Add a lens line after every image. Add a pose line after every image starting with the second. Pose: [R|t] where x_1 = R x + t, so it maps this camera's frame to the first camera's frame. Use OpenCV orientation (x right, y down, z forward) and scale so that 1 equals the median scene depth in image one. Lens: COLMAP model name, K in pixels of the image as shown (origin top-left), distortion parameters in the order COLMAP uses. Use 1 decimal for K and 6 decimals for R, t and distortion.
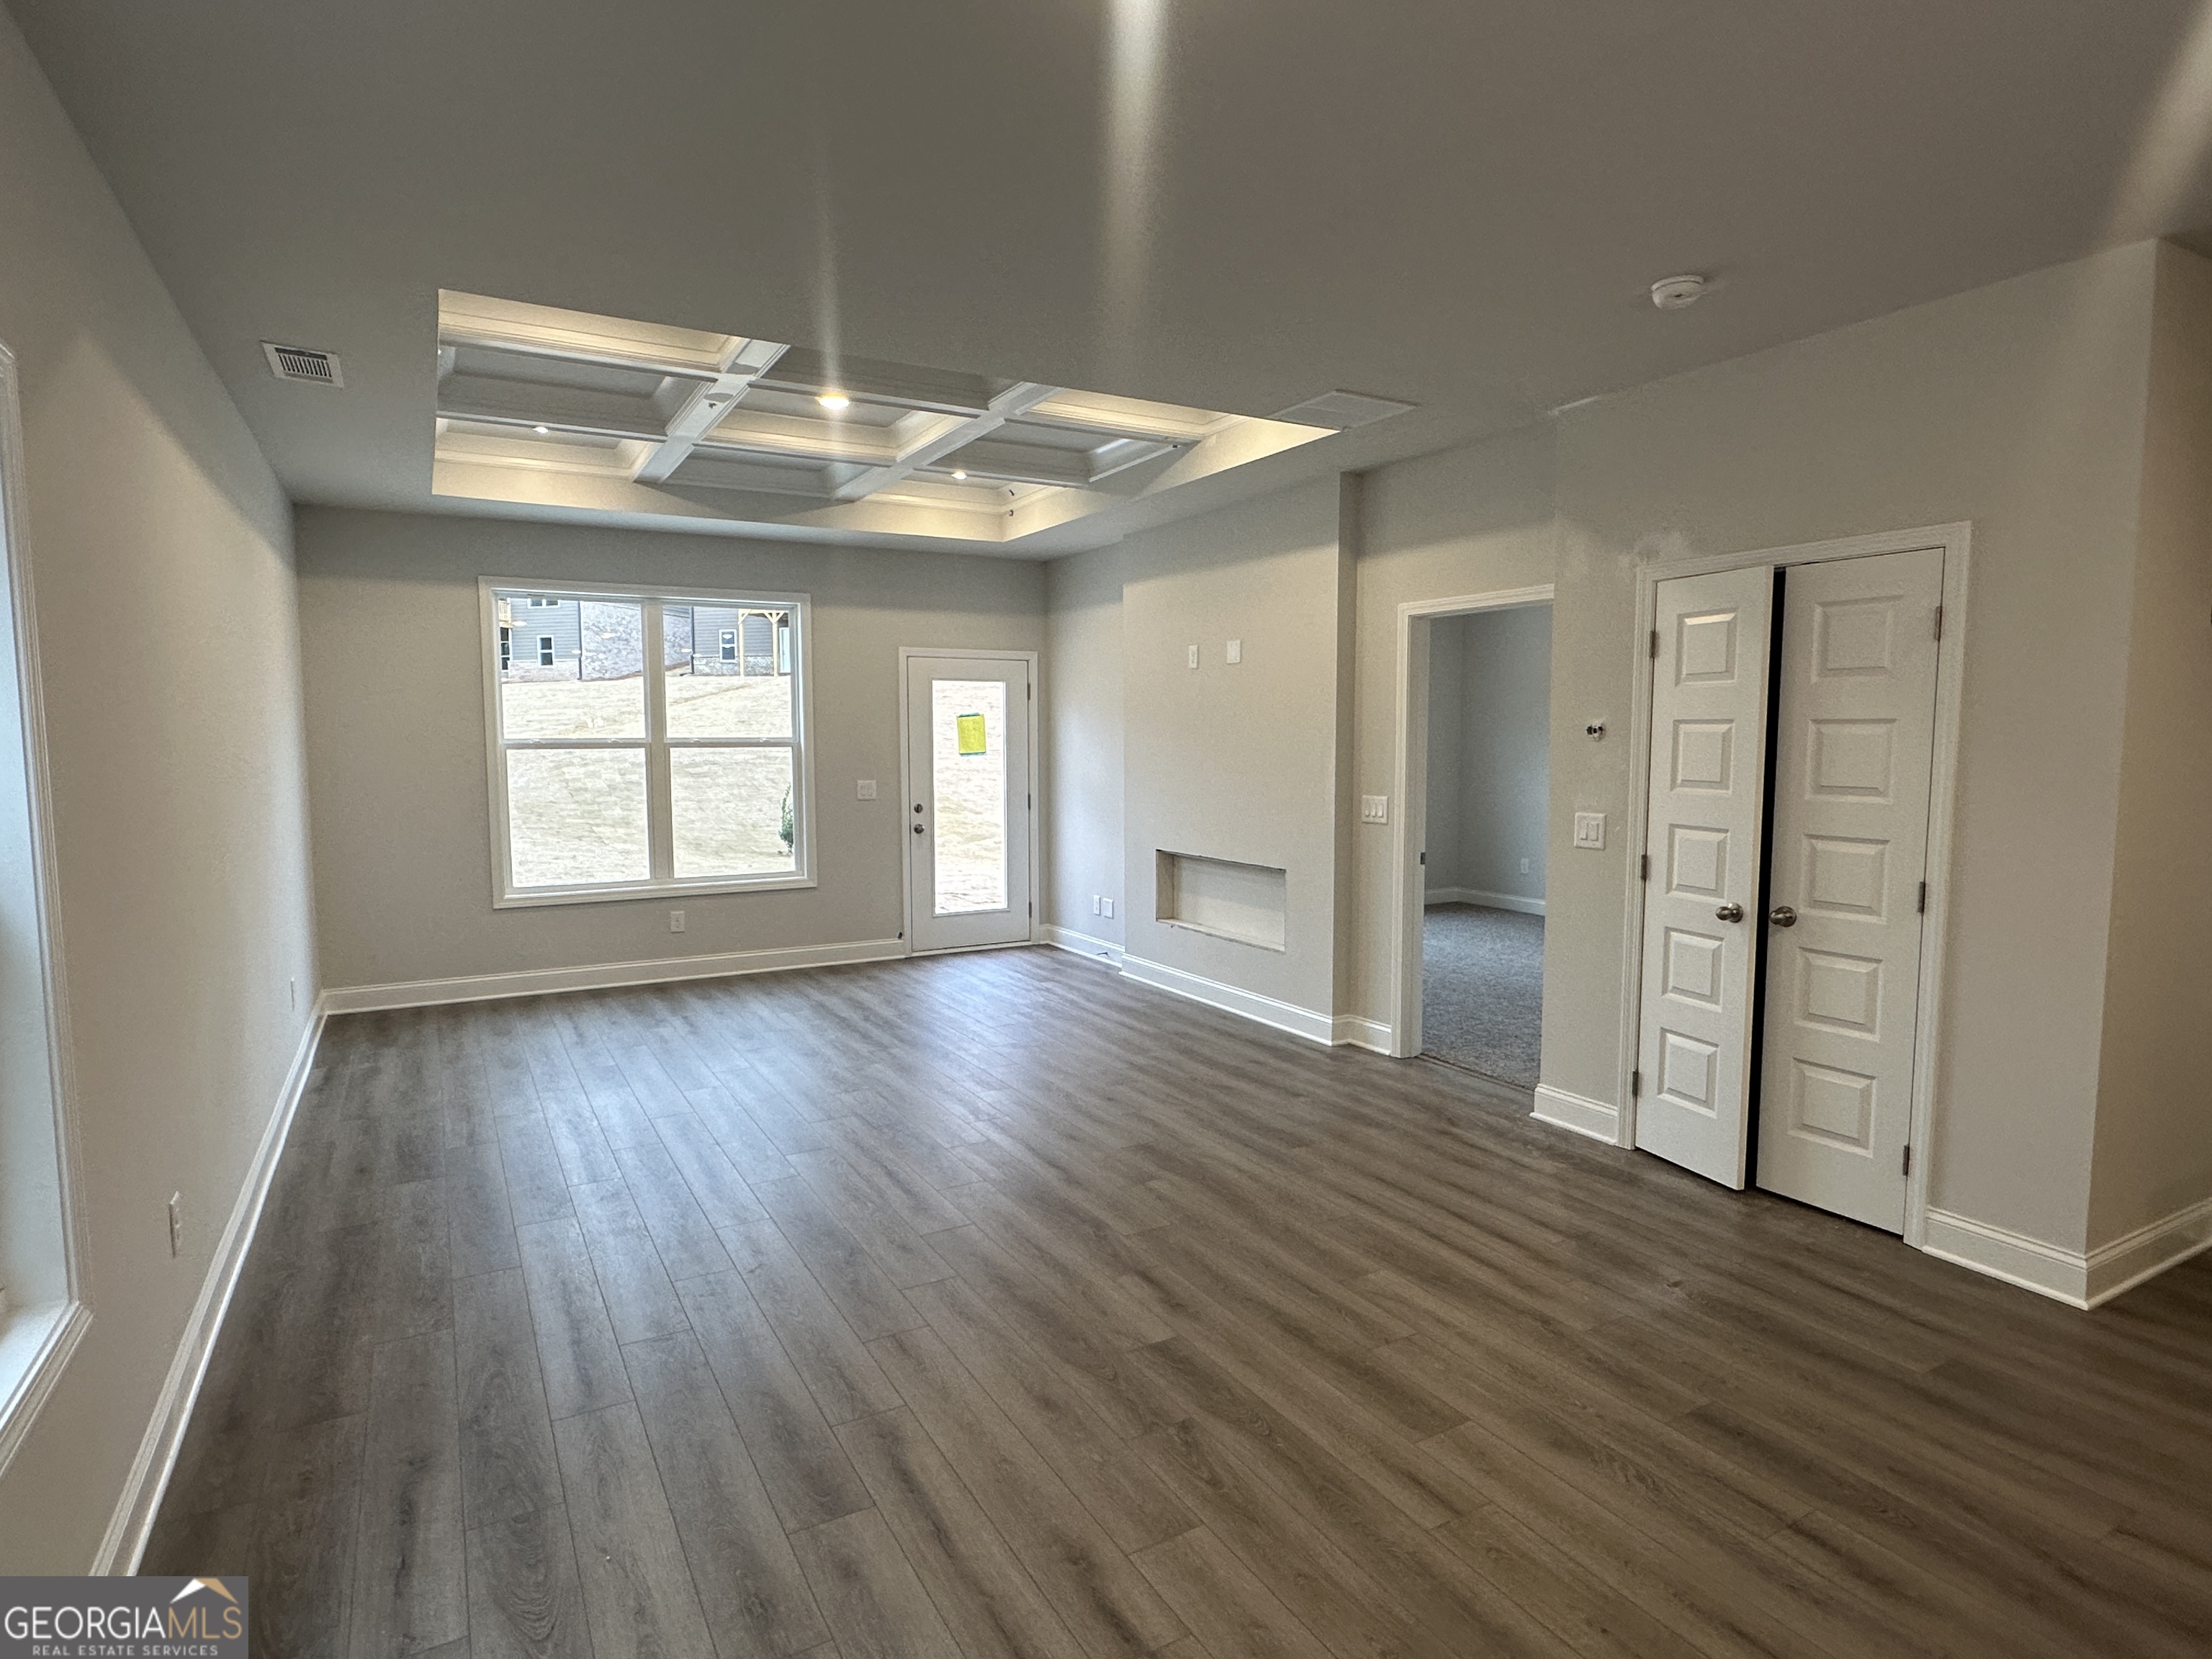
lens RADIAL K [[1170.9, 0, 1092.9], [0, 1170.9, 828.7], [0, 0, 1]] dist [0.008721, 0.001348]
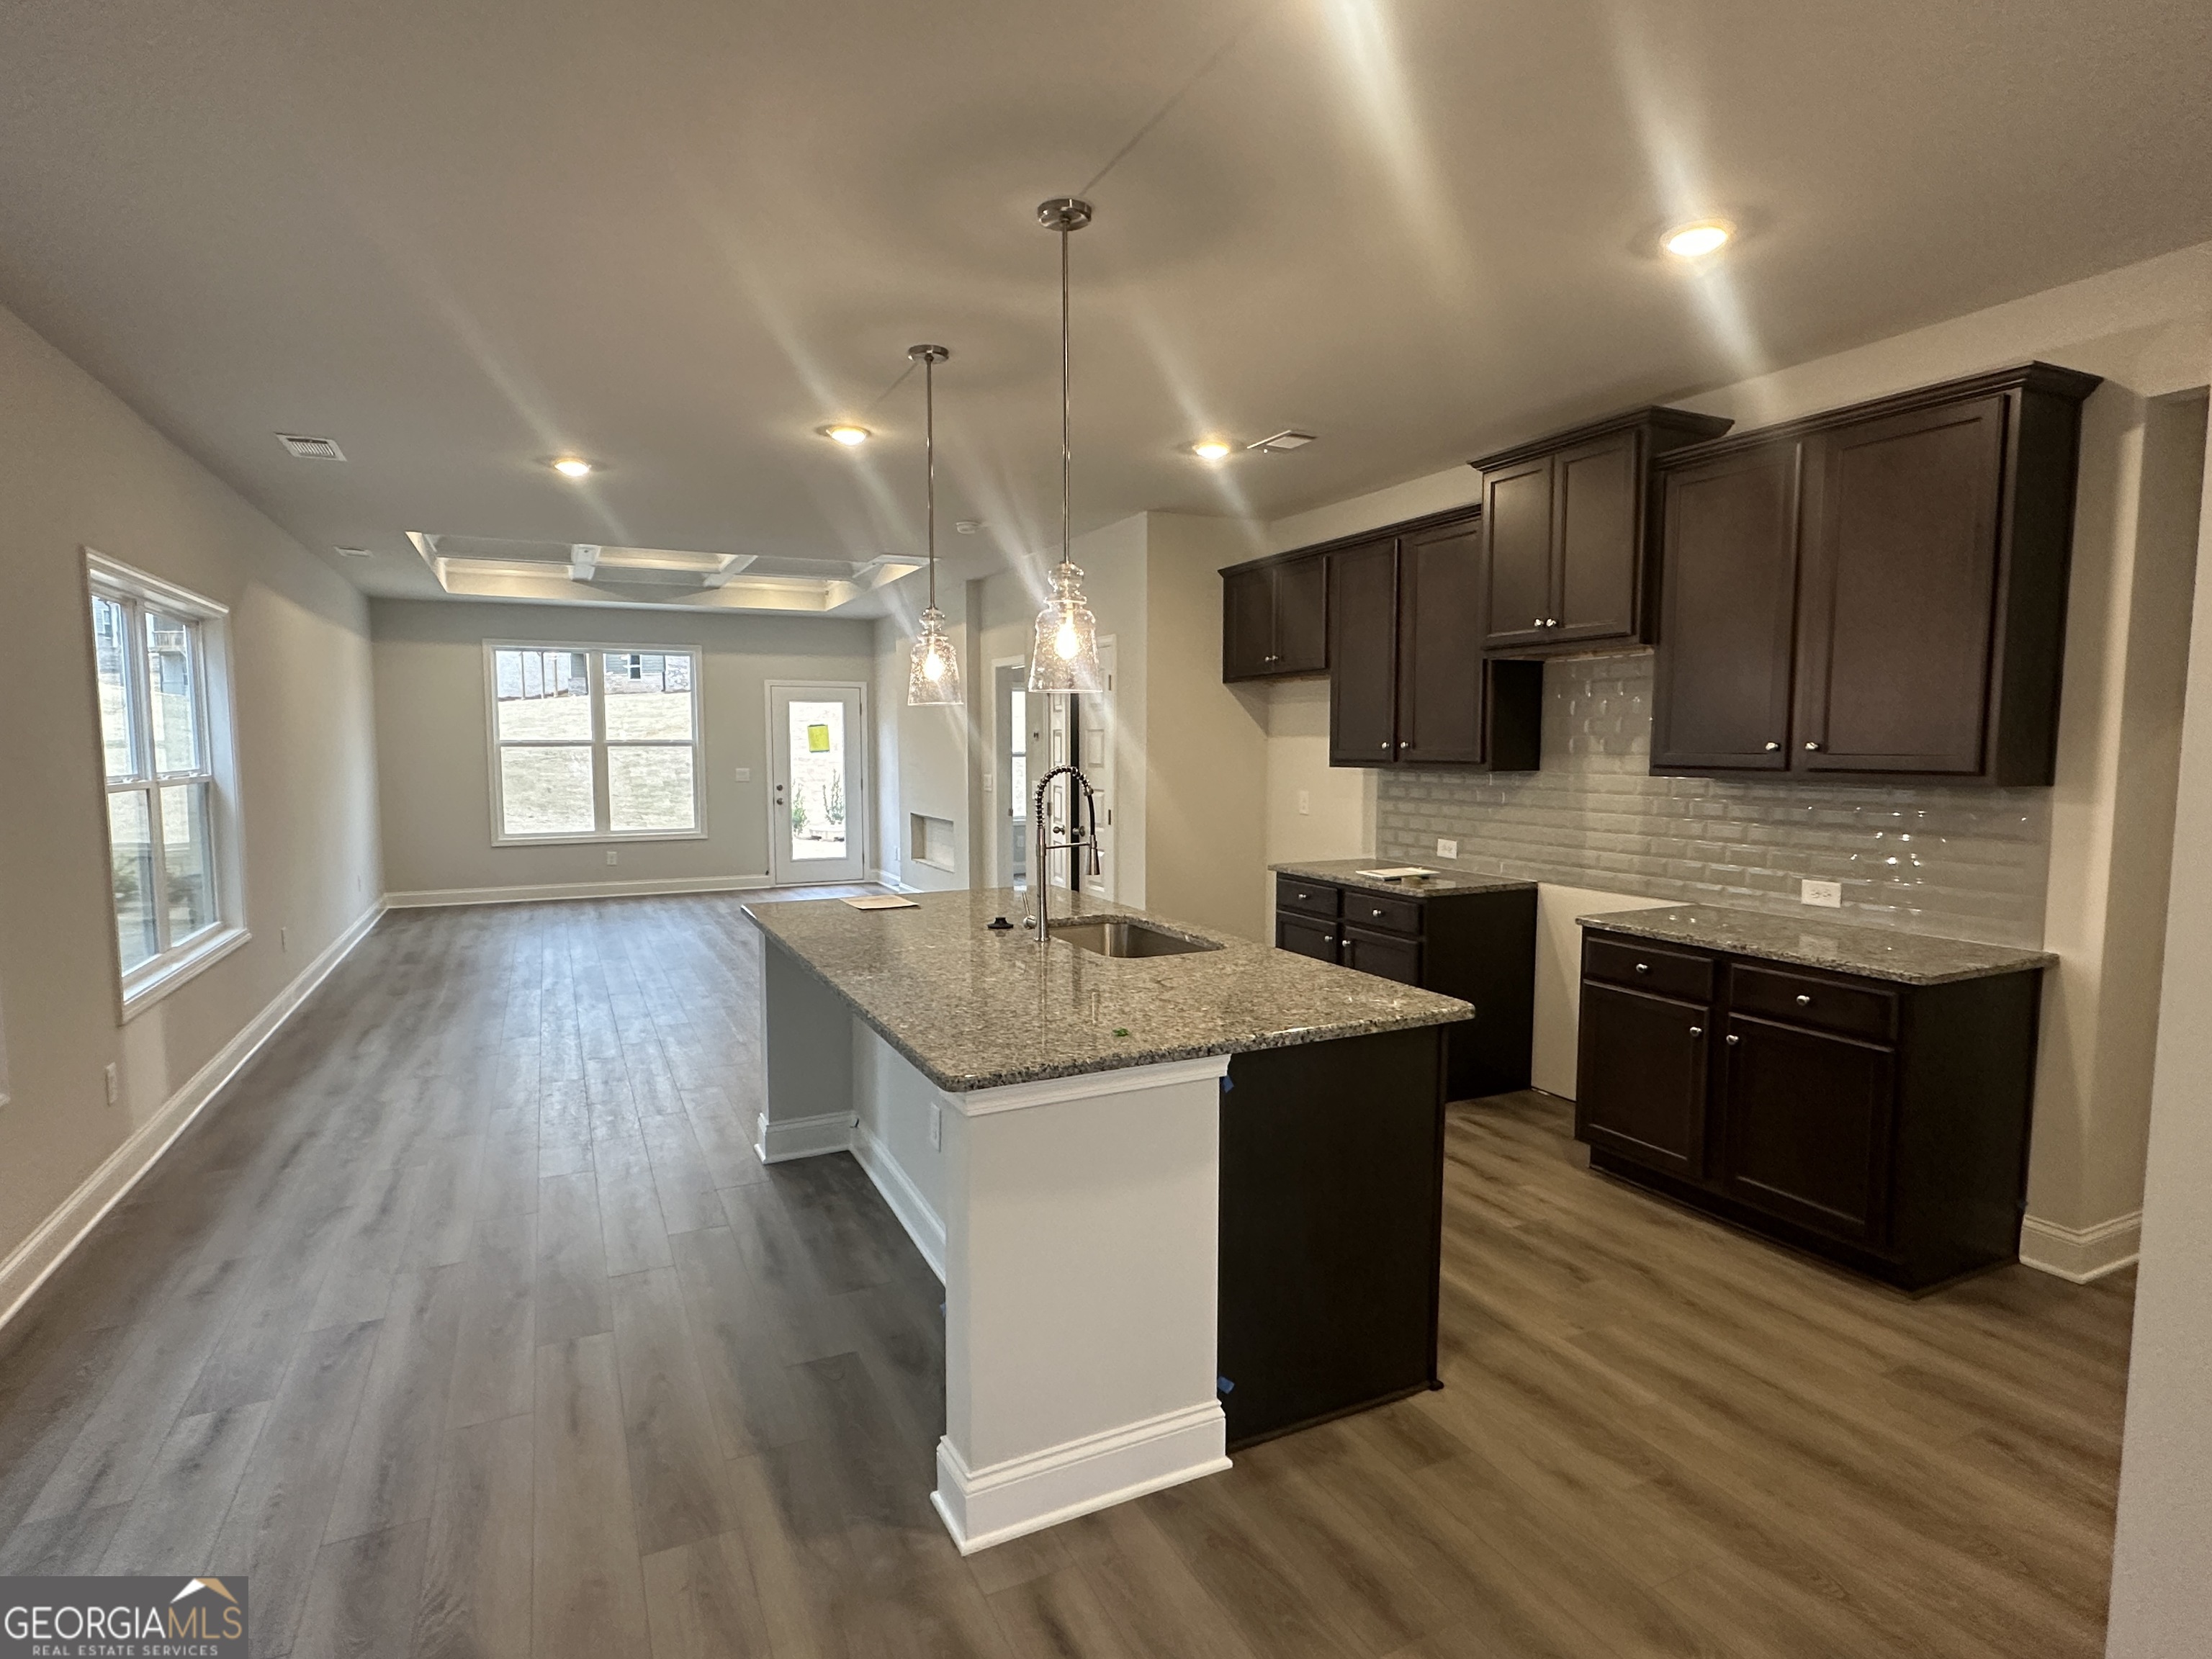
lens RADIAL K [[1170.9, 0, 1128.8], [0, 1170.9, 836.0], [0, 0, 1]] dist [0.008721, 0.001348]
pose [[0.997869, 0.007681, -0.064791, 0.660307], [-0.007700, 0.999970, -0.000044, 0.068954], [0.064789, 0.000543, 0.997899, -0.772601]]
